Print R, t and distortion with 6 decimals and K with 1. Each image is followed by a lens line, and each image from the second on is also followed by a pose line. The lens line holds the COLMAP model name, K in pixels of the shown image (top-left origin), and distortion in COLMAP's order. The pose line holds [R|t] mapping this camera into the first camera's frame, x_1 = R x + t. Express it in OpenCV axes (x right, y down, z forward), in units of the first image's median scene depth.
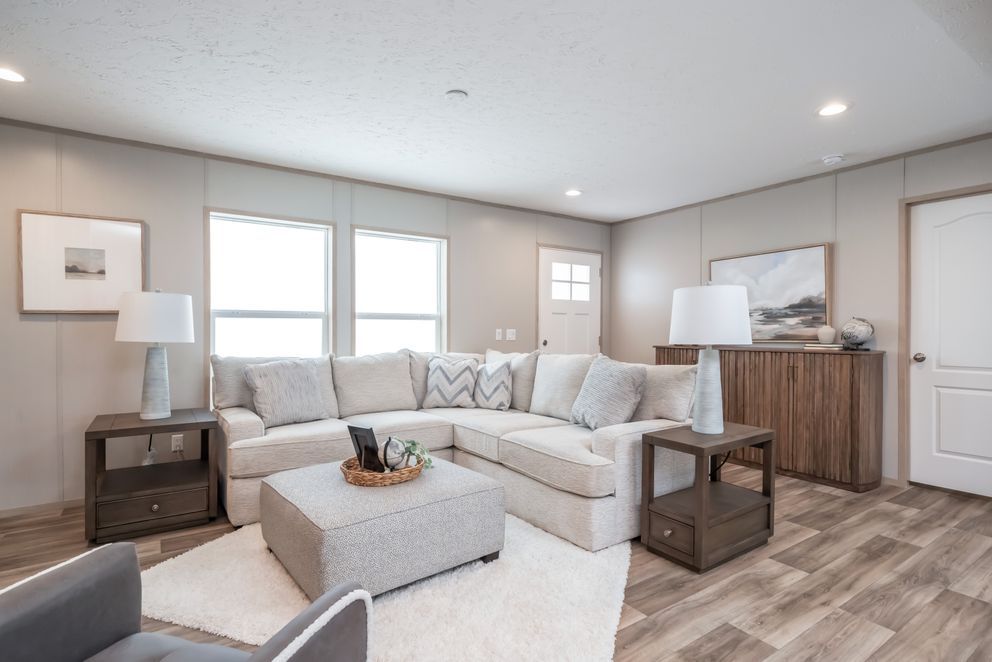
lens RADIAL K [[504.3, 0, 496.0], [0, 504.3, 331.0], [0, 0, 1]] dist [-0.002460, -0.000127]
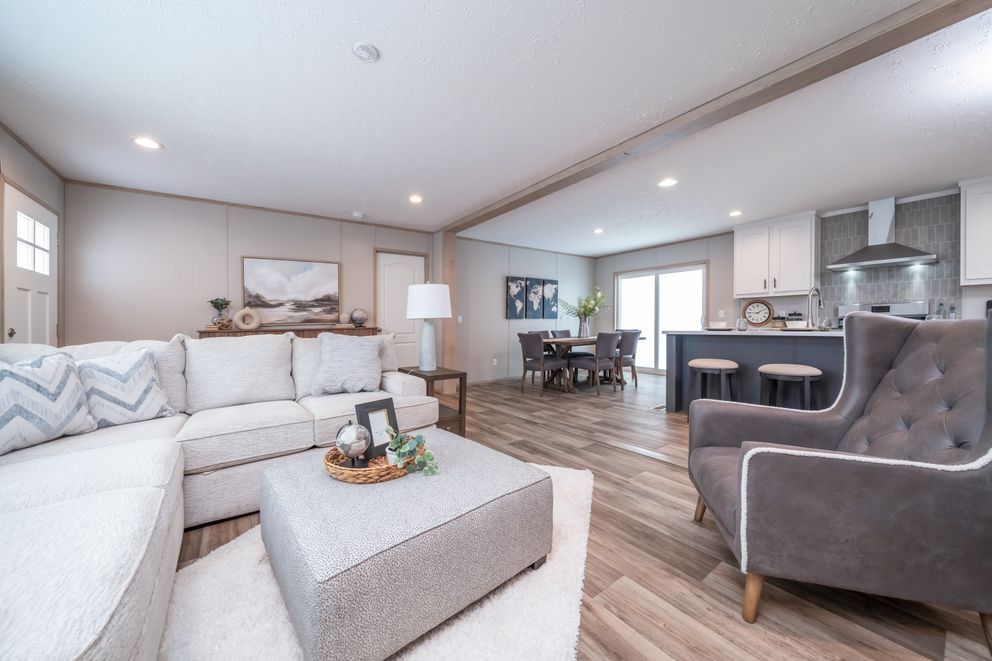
lens RADIAL K [[360.0, 0, 496.0], [0, 360.0, 330.5], [0, 0, 1]] dist [-0.002023, -0.000089]
pose [[-0.036002, -0.023722, 0.999070, -0.525318], [0.011400, 0.999643, 0.024147, 0.023046], [-0.999287, 0.012258, -0.035718, 0.526864]]
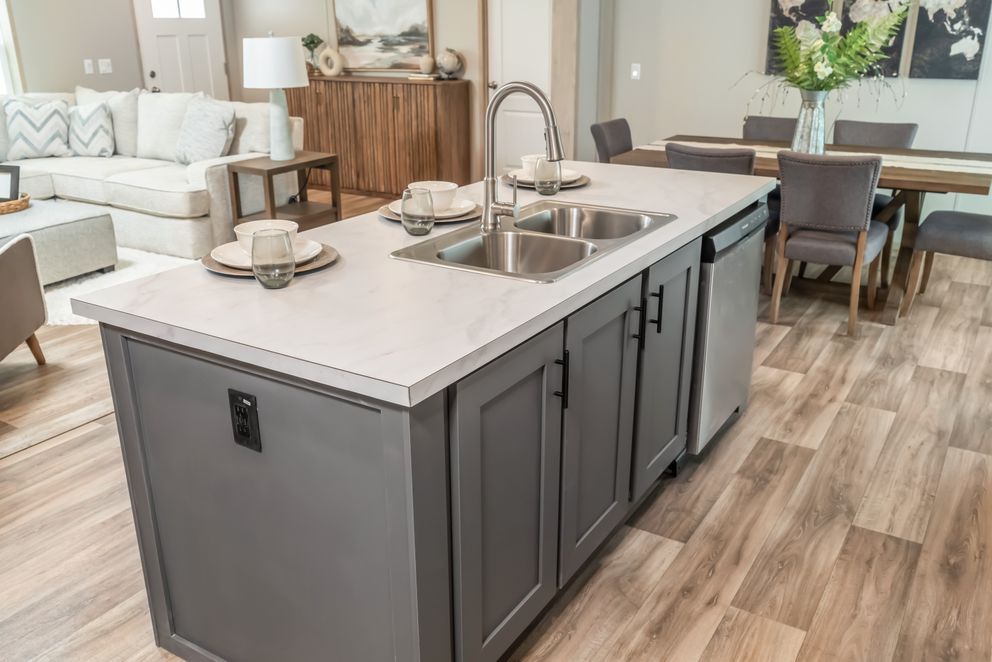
lens RADIAL K [[854.7, 0, 496.0], [0, 854.7, 331.0], [0, 0, 1]] dist [0.002833, 0.014321]
pose [[0.913741, -0.143760, 0.380013, 0.024254], [0.005382, 0.939510, 0.342479, -0.078586], [-0.406261, -0.310892, 0.859243, -0.752207]]
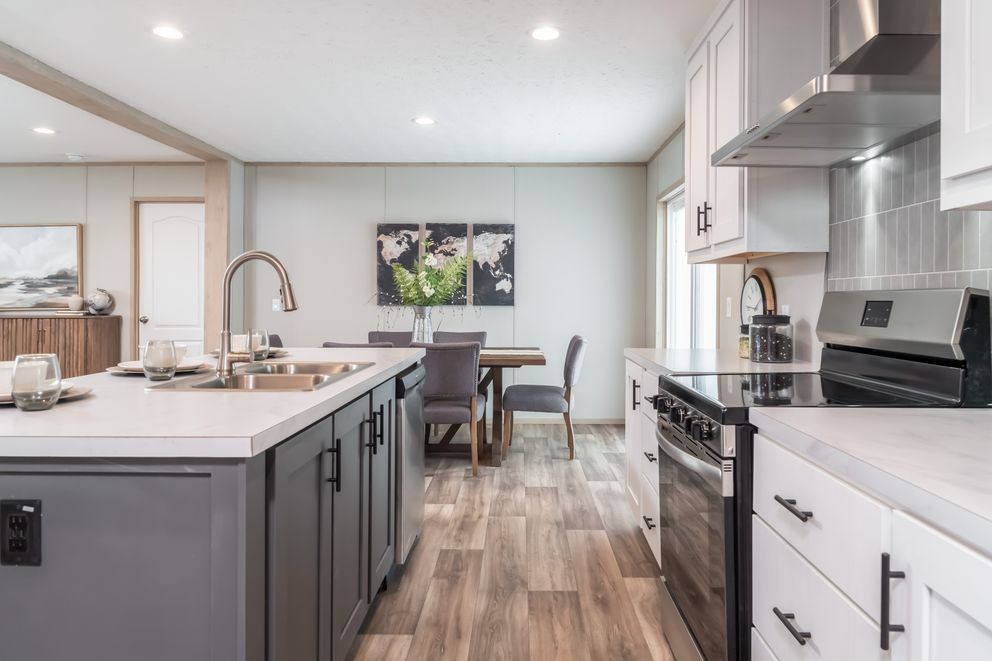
lens RADIAL K [[691.6, 0, 496.0], [0, 691.6, 330.5], [0, 0, 1]] dist [-0.011925, -0.003889]
pose [[0.568147, -0.011419, 0.822848, -0.105348], [-0.003812, 0.999856, 0.016507, 0.041393], [-0.822918, -0.012516, 0.568022, -0.694285]]
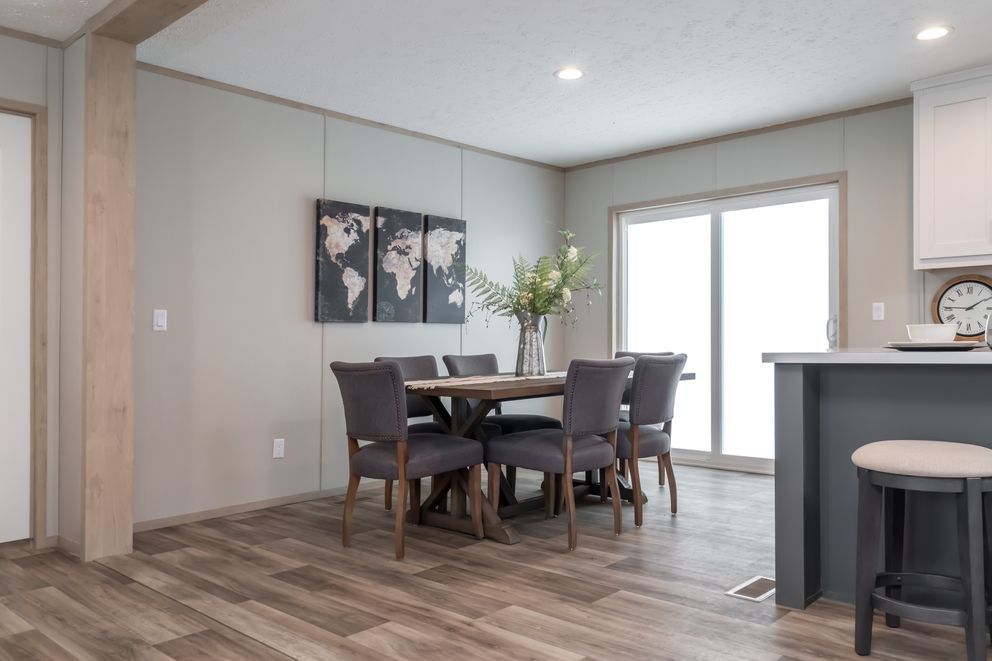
lens RADIAL K [[781.2, 0, 496.0], [0, 781.2, 330.5], [0, 0, 1]] dist [-0.010695, -0.005697]
pose [[-0.213039, 0.012598, 0.976962, -0.170817], [0.007884, 0.999906, -0.011175, 0.039607], [-0.977012, 0.005322, -0.213119, 0.409571]]
